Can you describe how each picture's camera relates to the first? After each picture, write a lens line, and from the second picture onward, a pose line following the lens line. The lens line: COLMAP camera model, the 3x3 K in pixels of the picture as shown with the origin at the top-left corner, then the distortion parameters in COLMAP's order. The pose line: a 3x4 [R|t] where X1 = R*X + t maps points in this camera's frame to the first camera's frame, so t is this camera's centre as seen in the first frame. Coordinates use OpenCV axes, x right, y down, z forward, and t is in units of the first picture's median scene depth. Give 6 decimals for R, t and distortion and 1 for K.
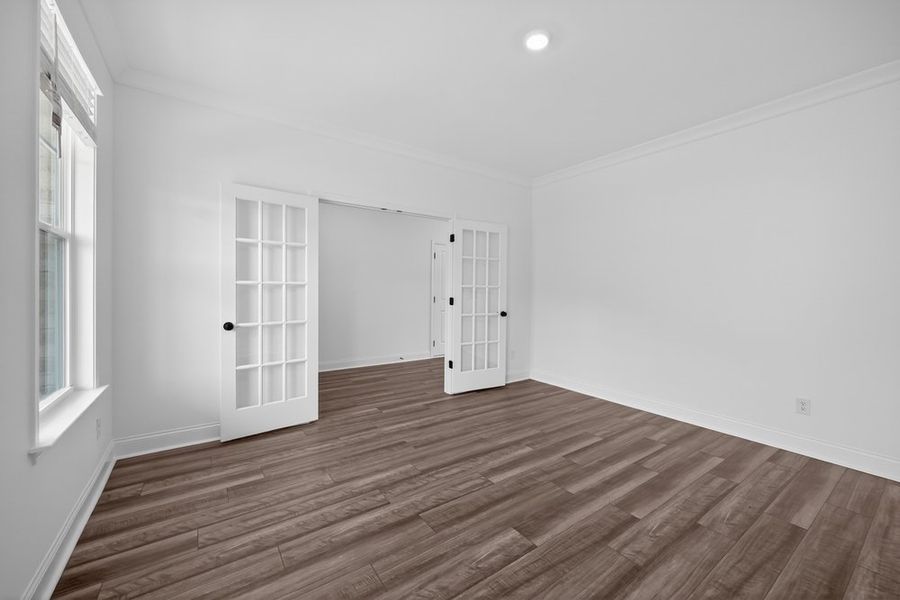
lens RADIAL K [[354.1, 0, 450.1], [0, 354.1, 295.8], [0, 0, 1]] dist [0.001241, 0.000290]
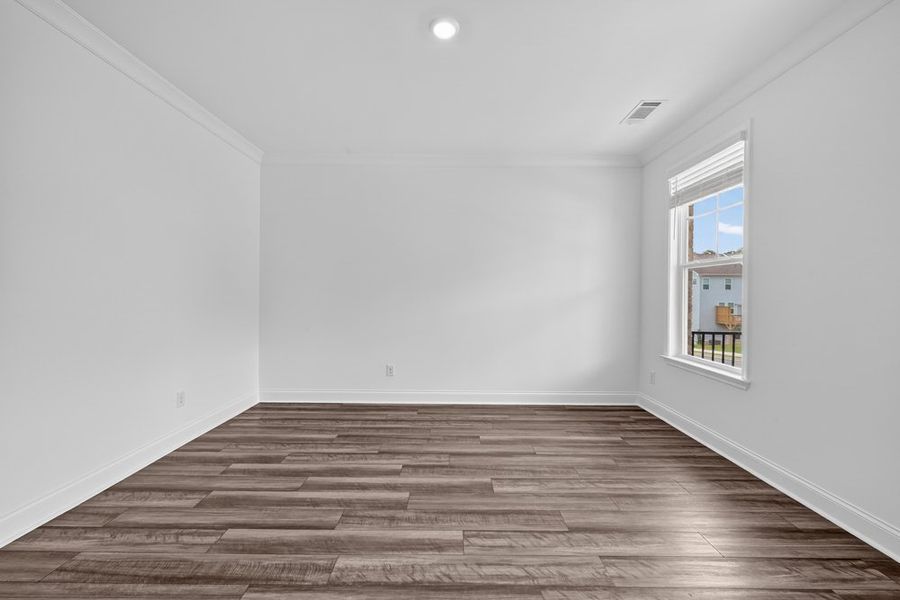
lens RADIAL K [[354.1, 0, 449.8], [0, 354.1, 297.0], [0, 0, 1]] dist [0.001241, 0.000290]
pose [[-0.812057, -0.019150, 0.583264, -0.333038], [-0.004933, 0.999651, 0.025954, -0.034771], [-0.583558, 0.018199, -0.811868, 1.740712]]
